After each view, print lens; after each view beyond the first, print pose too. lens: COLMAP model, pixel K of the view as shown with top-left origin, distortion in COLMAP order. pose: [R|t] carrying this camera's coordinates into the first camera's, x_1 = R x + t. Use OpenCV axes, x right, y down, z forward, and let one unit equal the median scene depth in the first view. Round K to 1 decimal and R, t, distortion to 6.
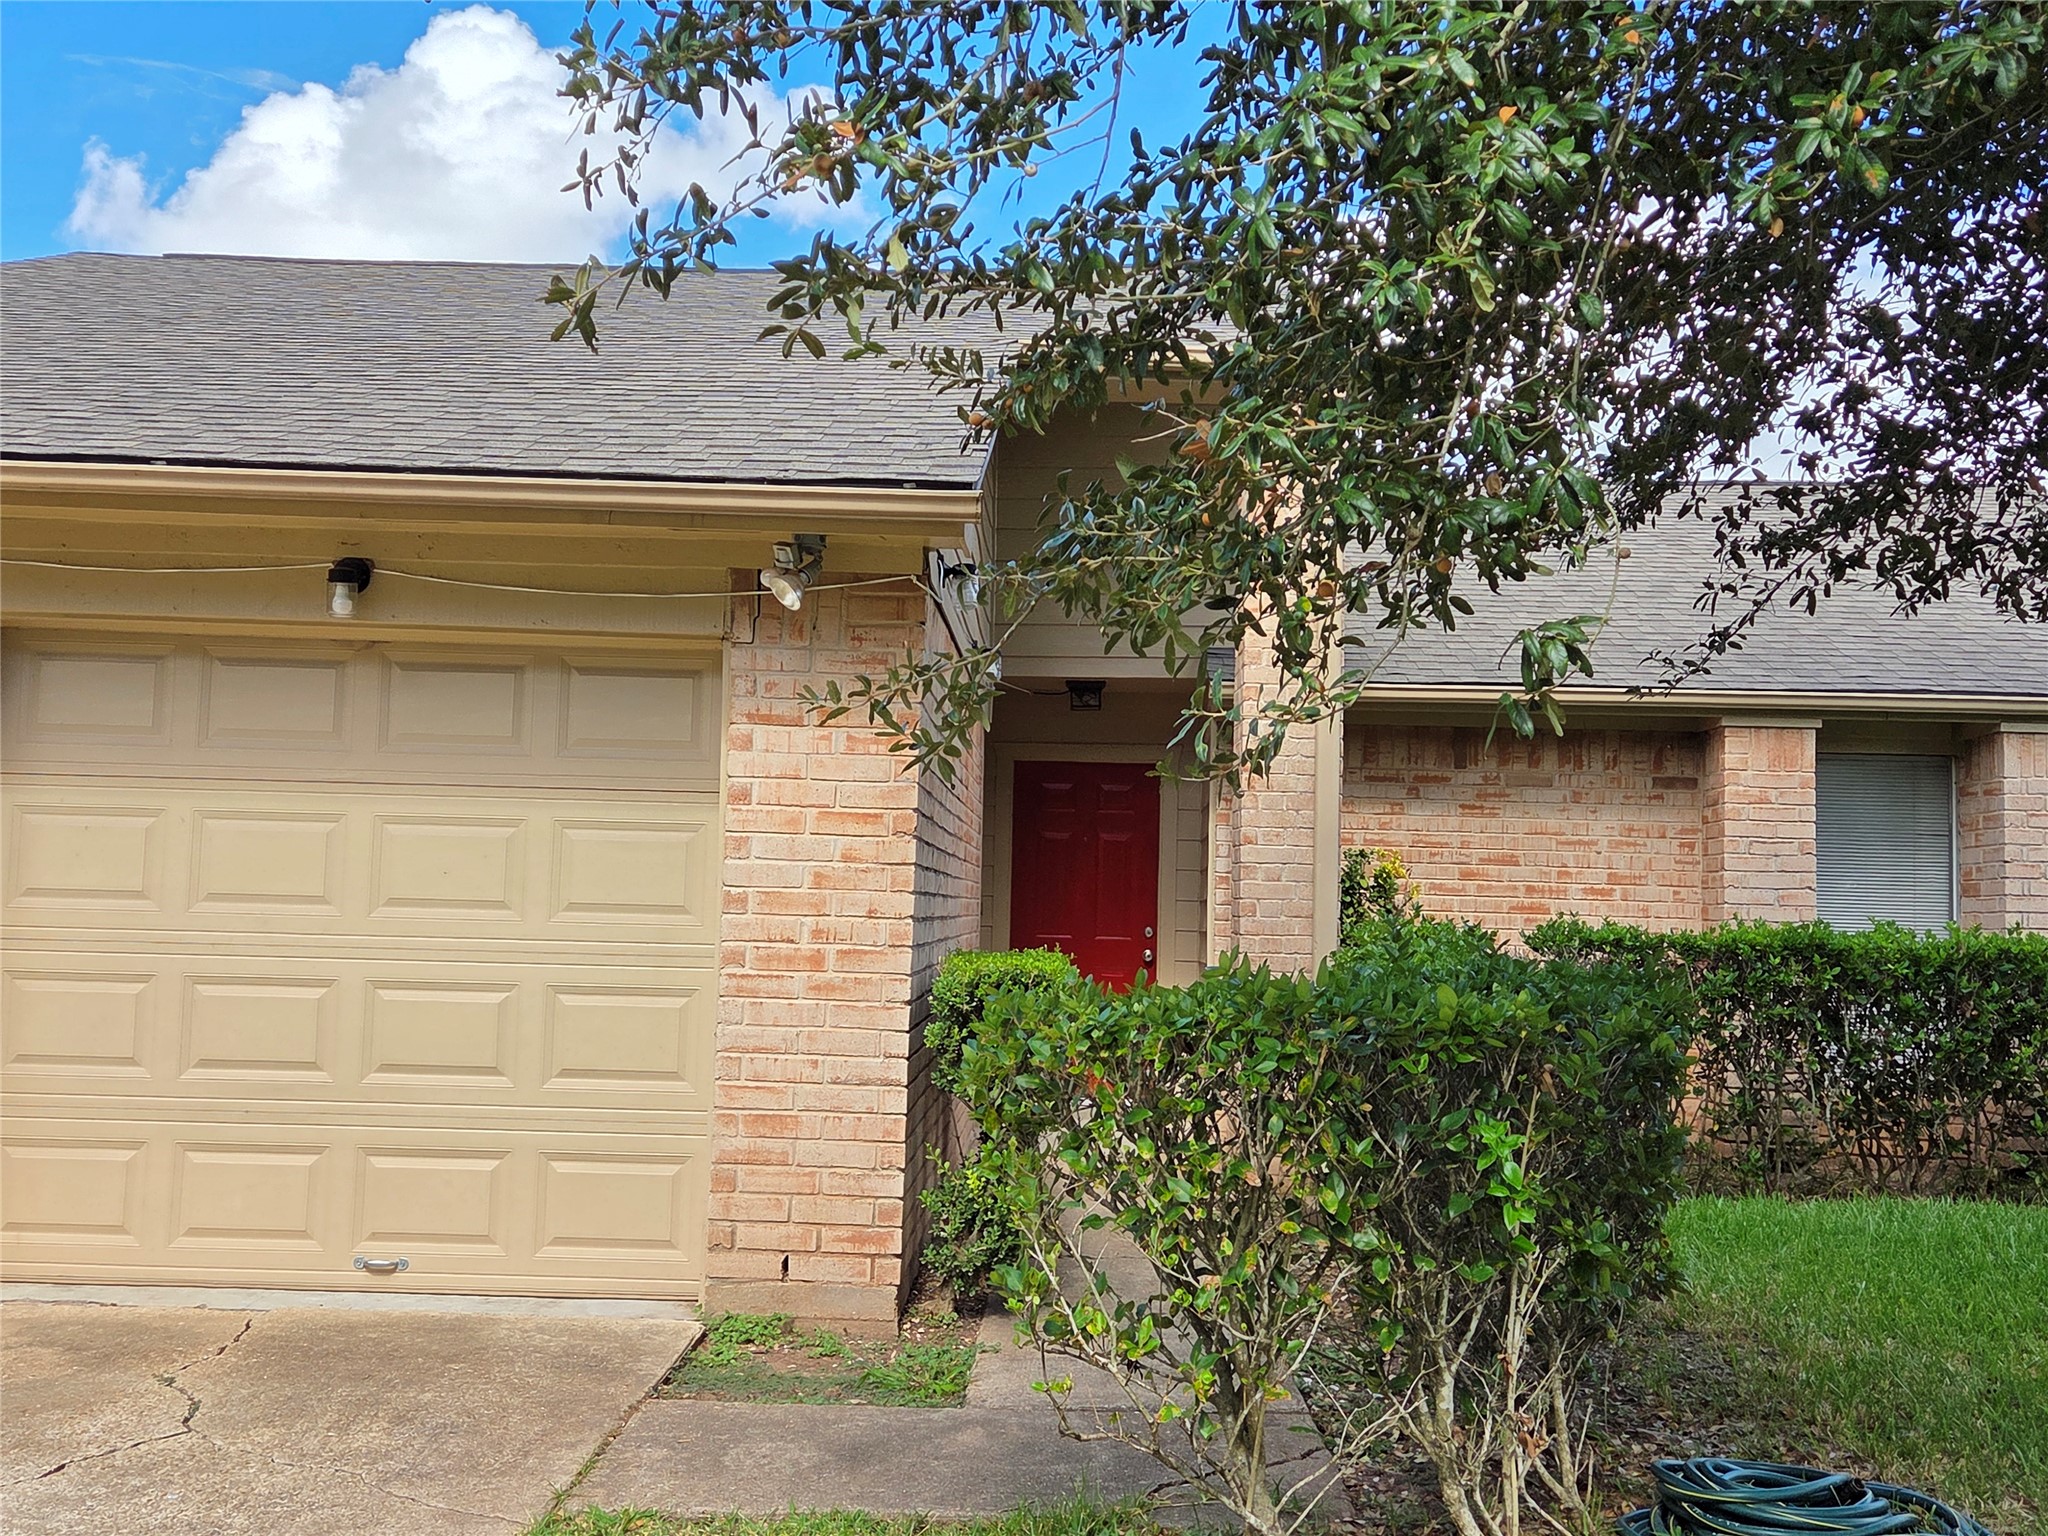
lens RADIAL K [[2039.4, 0, 1024.0], [0, 2039.4, 768.0], [0, 0, 1]] dist [0.077354, -0.004001]
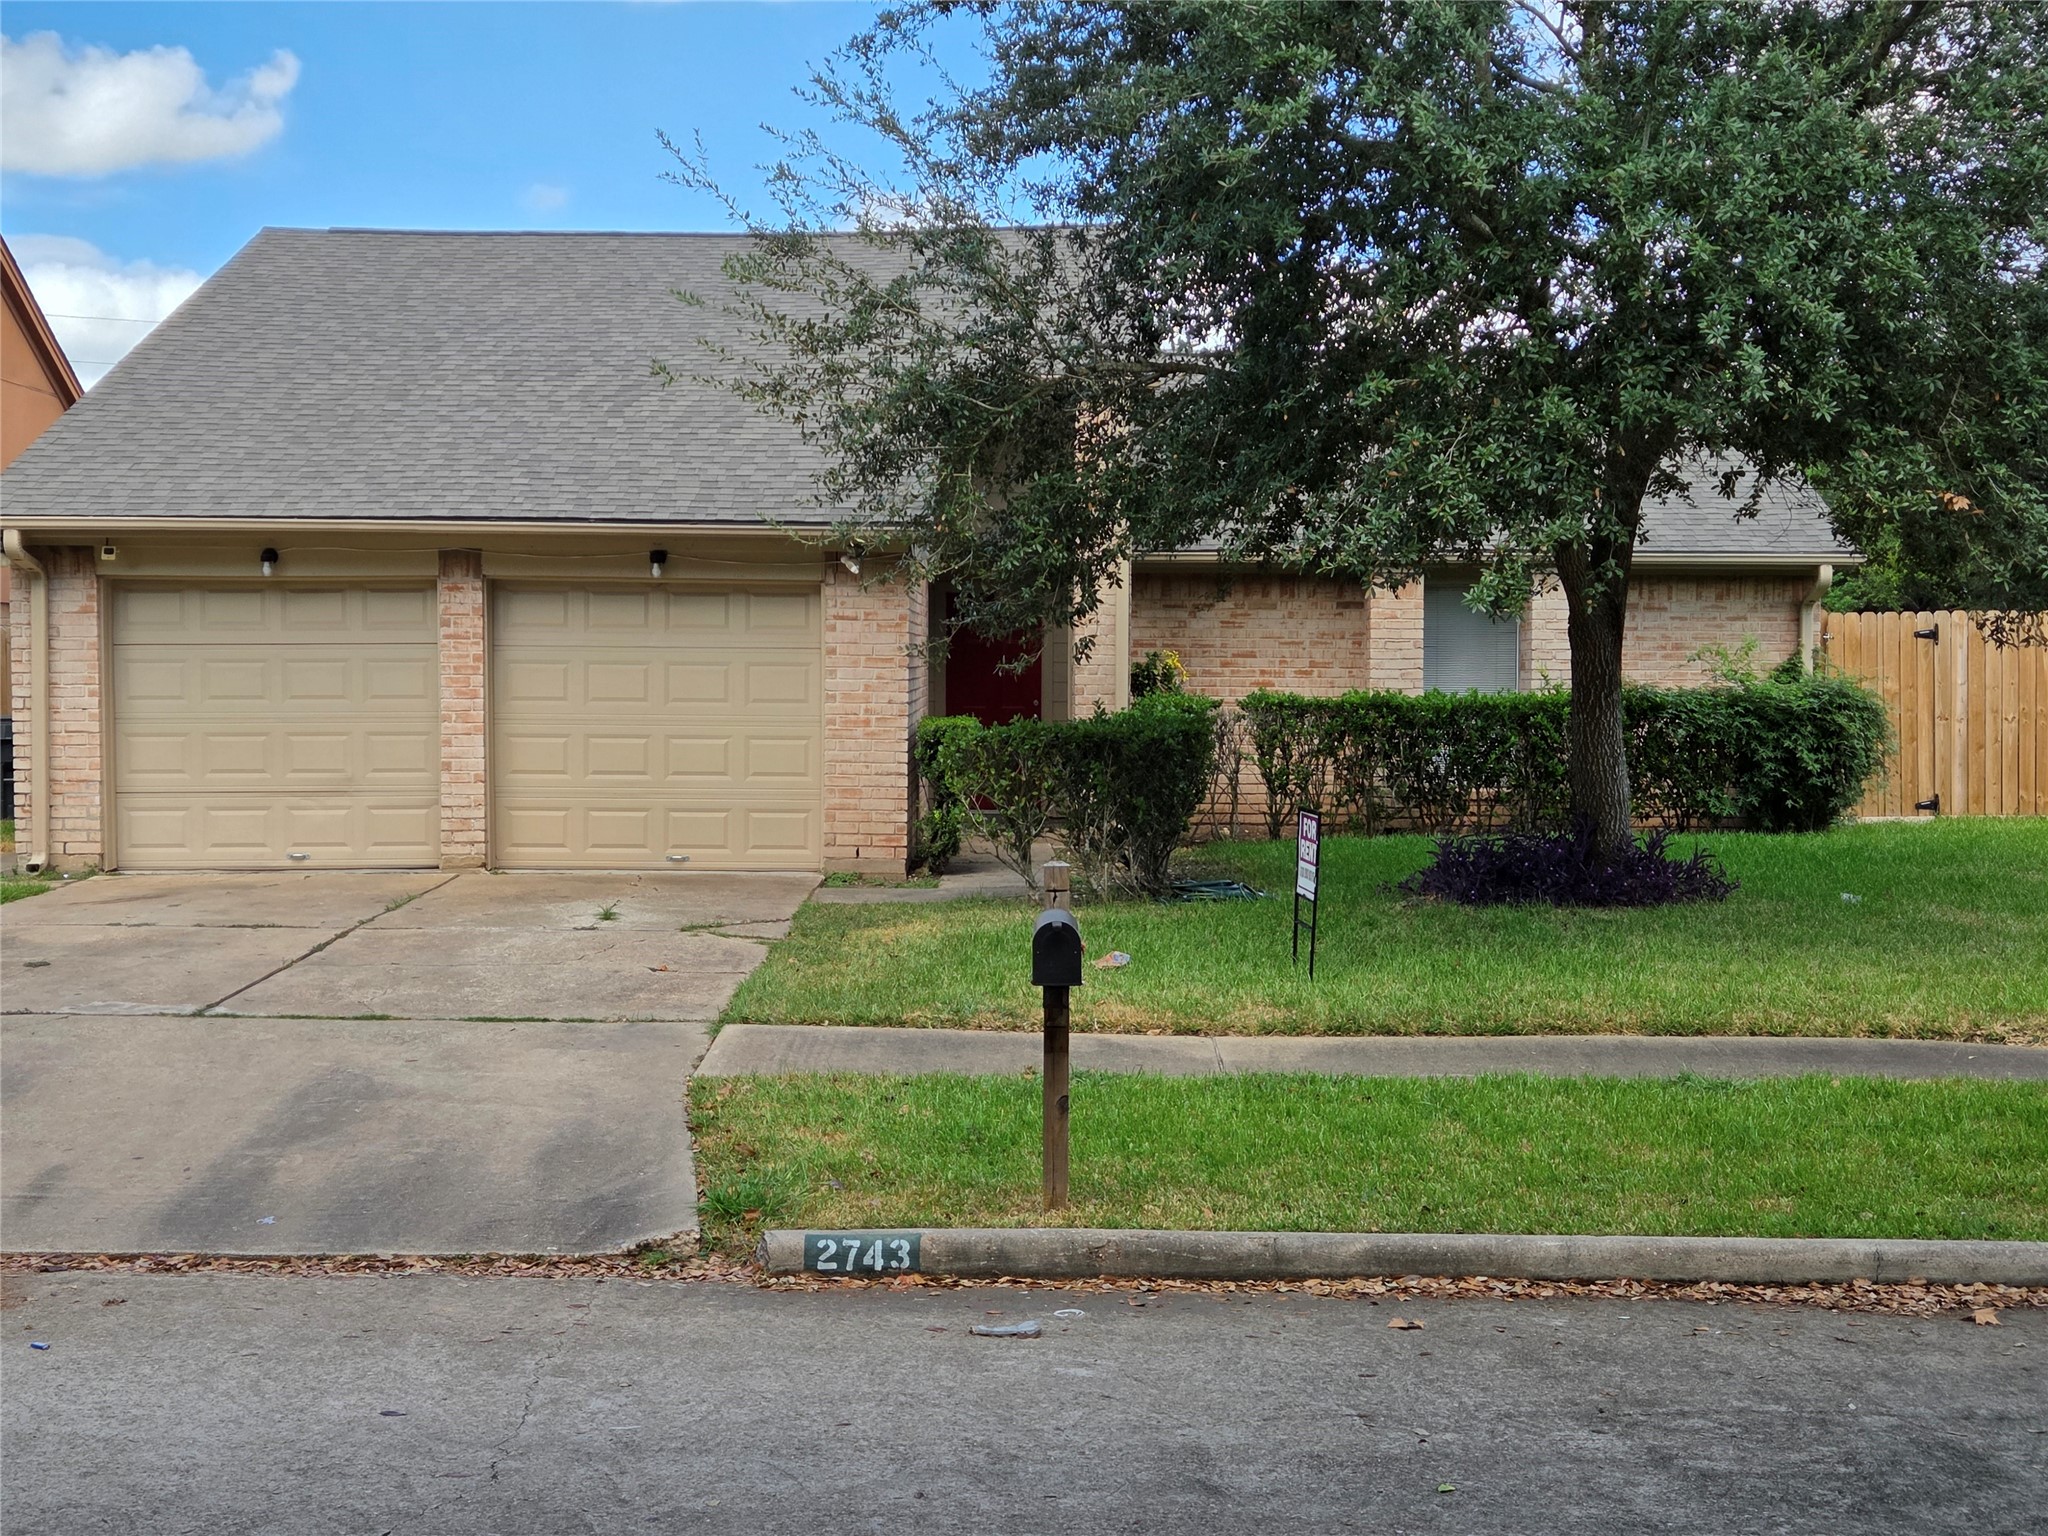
lens RADIAL K [[2919.5, 0, 1024.0], [0, 2919.5, 768.0], [0, 0, 1]] dist [-0.006930, -0.002523]
pose [[0.999455, -0.021920, 0.024672, -0.006428], [0.019156, 0.994053, 0.107197, -0.194540], [-0.026875, -0.106666, 0.993932, -2.175898]]
